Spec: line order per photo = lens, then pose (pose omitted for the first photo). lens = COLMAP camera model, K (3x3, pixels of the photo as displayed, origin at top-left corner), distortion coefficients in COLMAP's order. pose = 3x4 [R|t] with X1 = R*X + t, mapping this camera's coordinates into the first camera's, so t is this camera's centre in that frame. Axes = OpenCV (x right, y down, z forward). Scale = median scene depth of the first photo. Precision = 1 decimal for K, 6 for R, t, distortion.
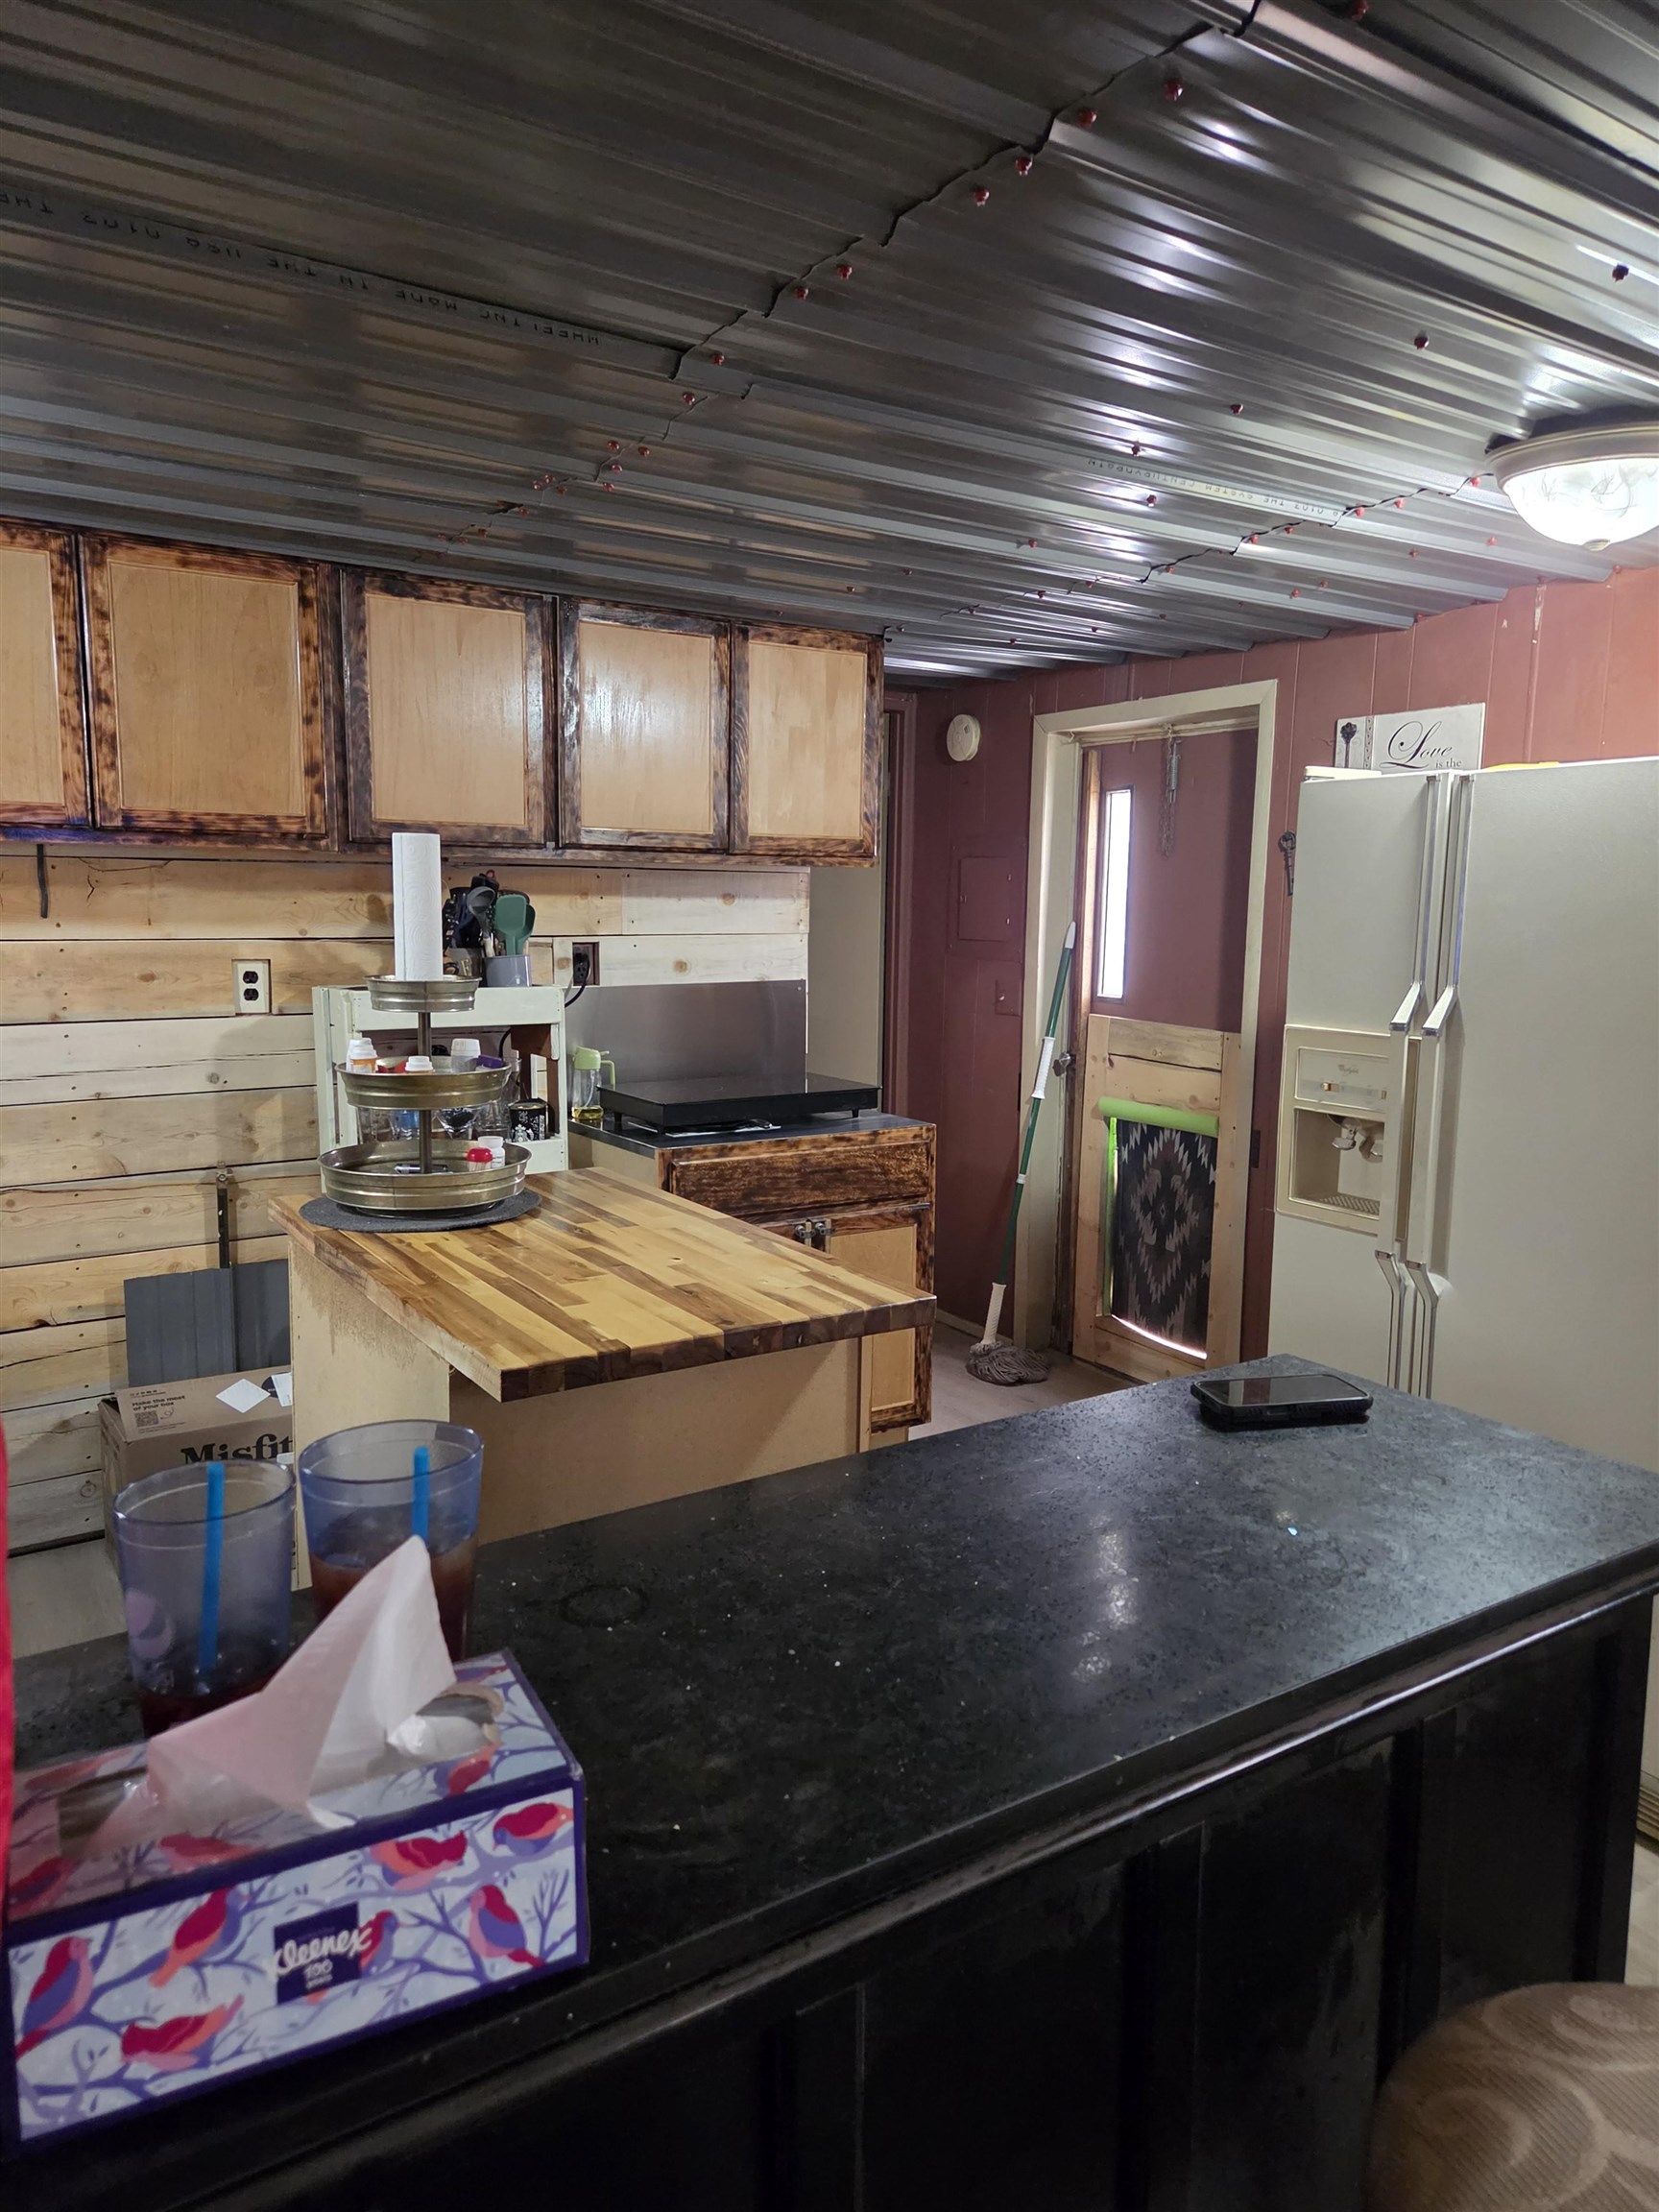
lens RADIAL K [[1477.9, 0, 834.0], [0, 1477.9, 1093.6], [0, 0, 1]] dist [0.046111, -0.038284]
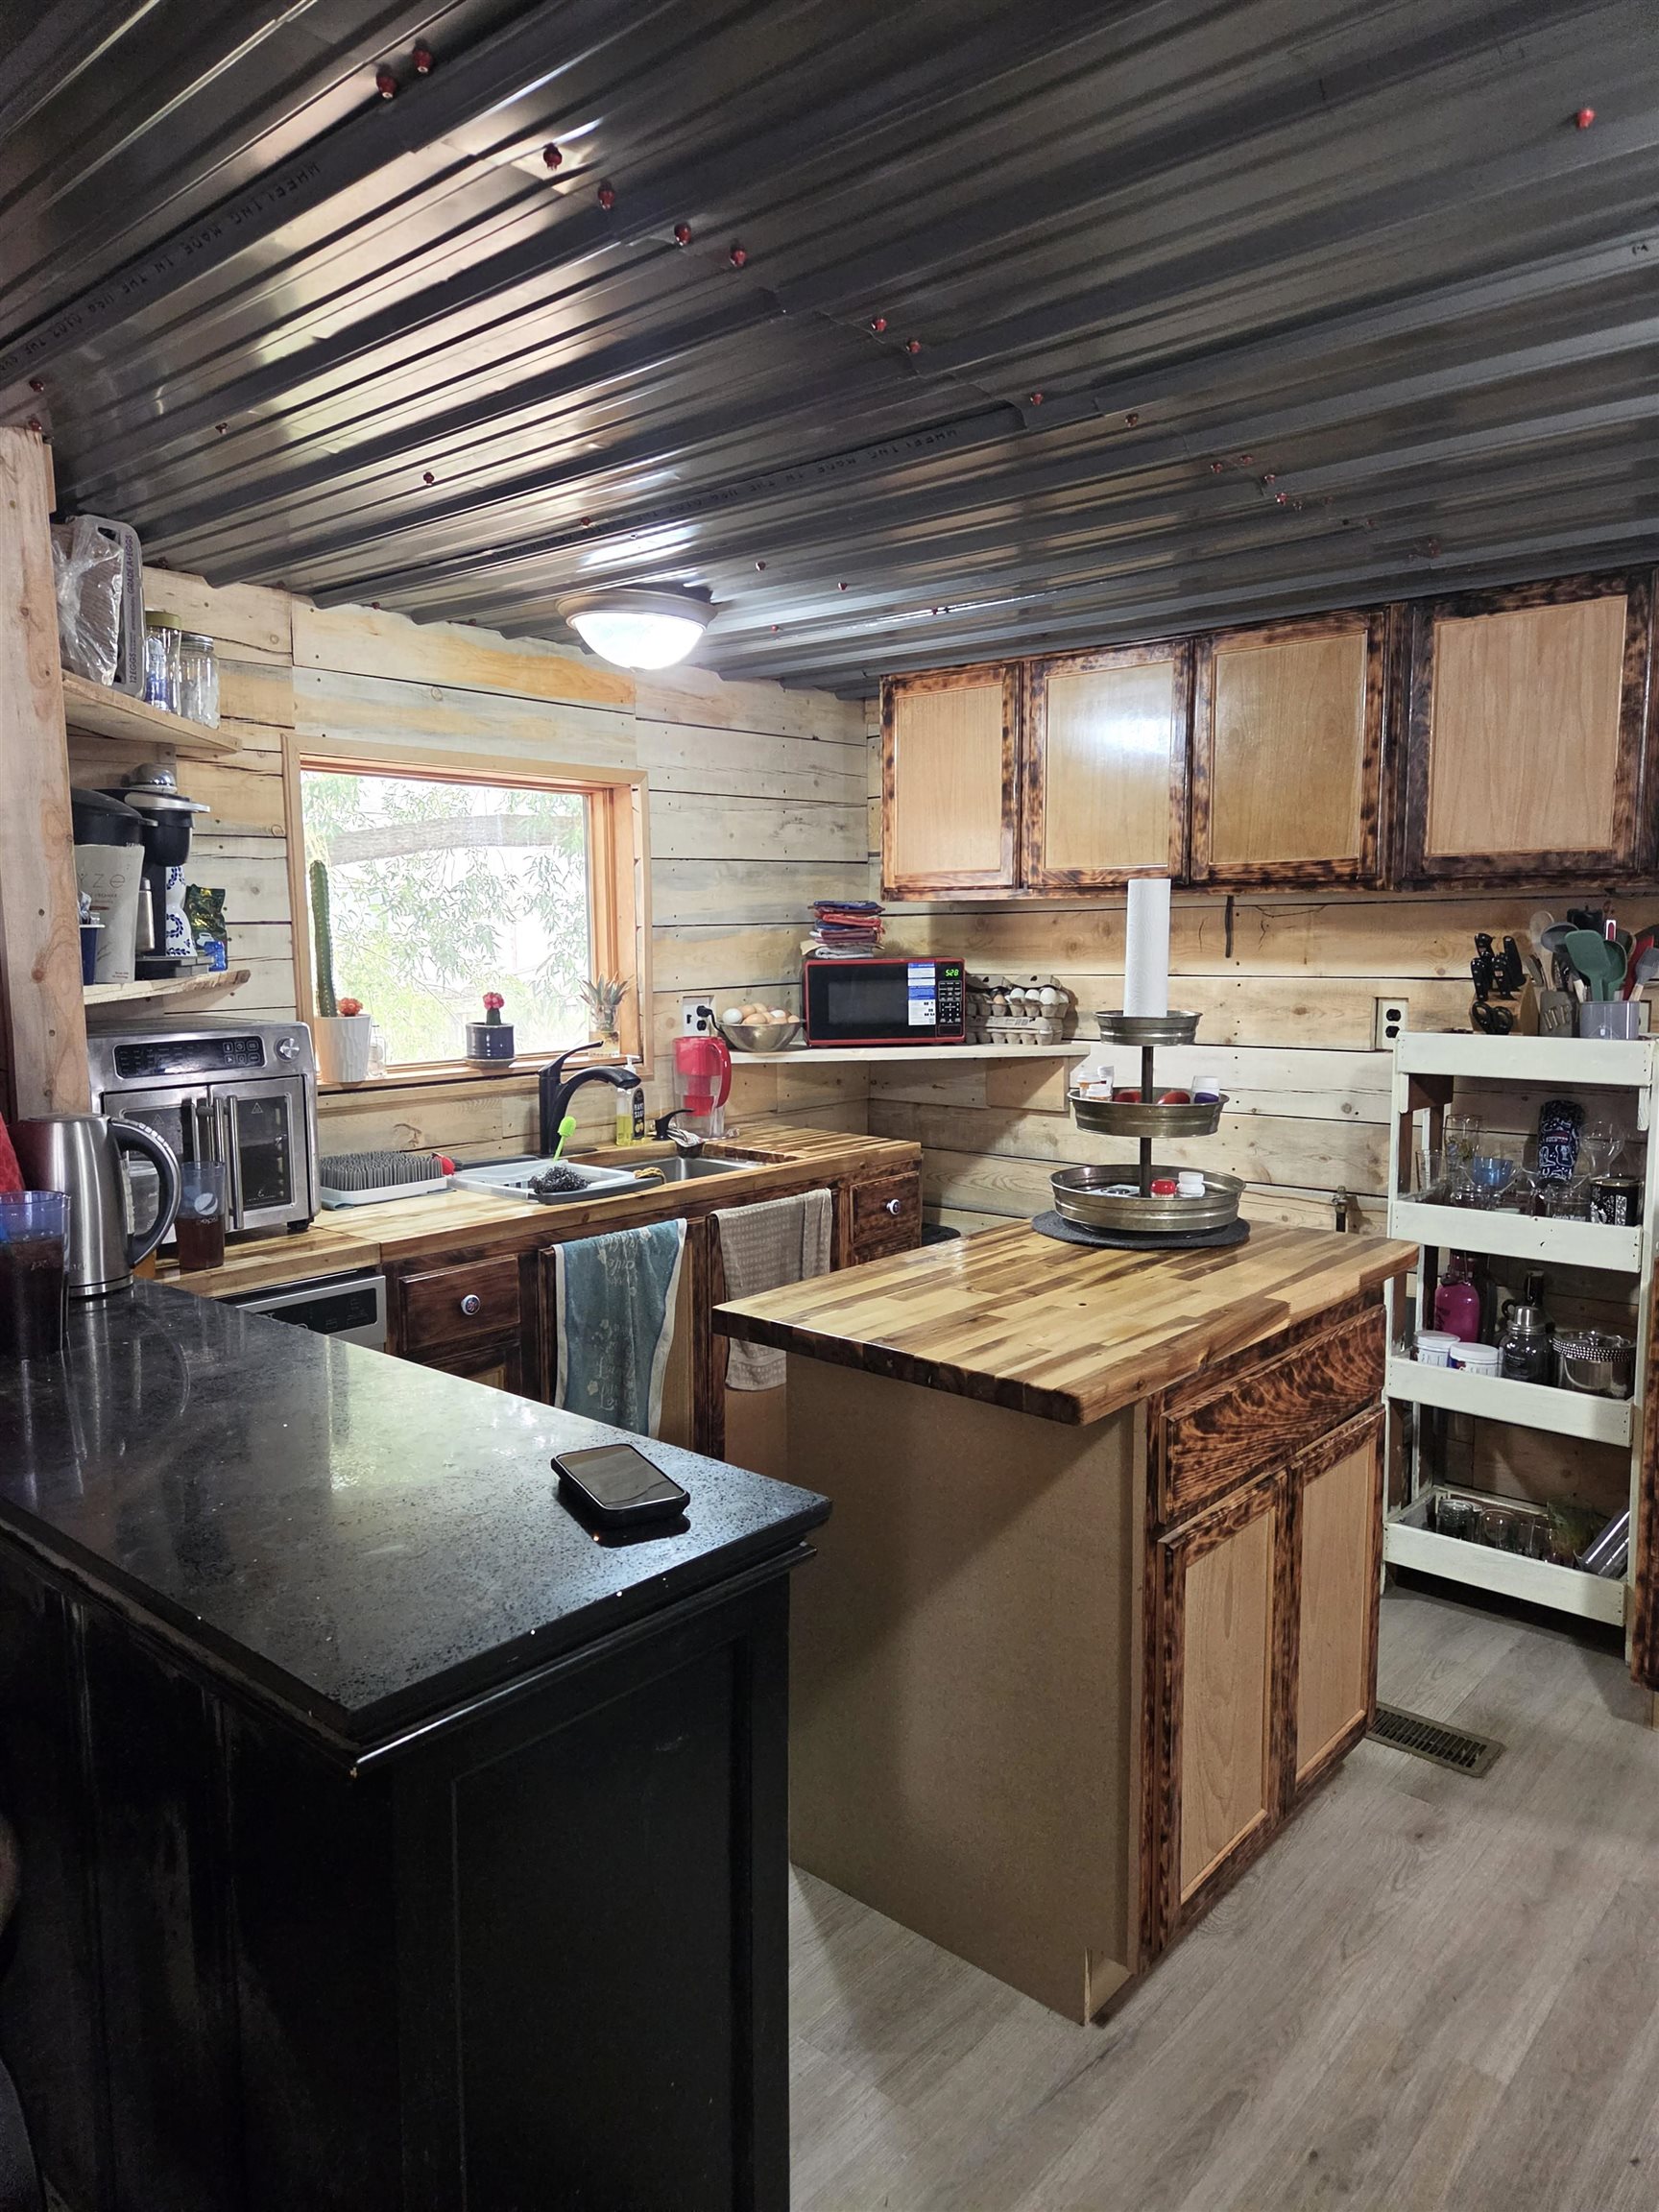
lens RADIAL K [[1469.3, 0, 829.5], [0, 1469.3, 1106.0], [0, 0, 1]] dist [0.079394, -0.077783]
pose [[0.272236, 0.101932, -0.956816, 0.536946], [-0.117514, 0.990452, 0.072080, -0.048817], [0.955028, 0.092817, 0.281615, 0.381565]]
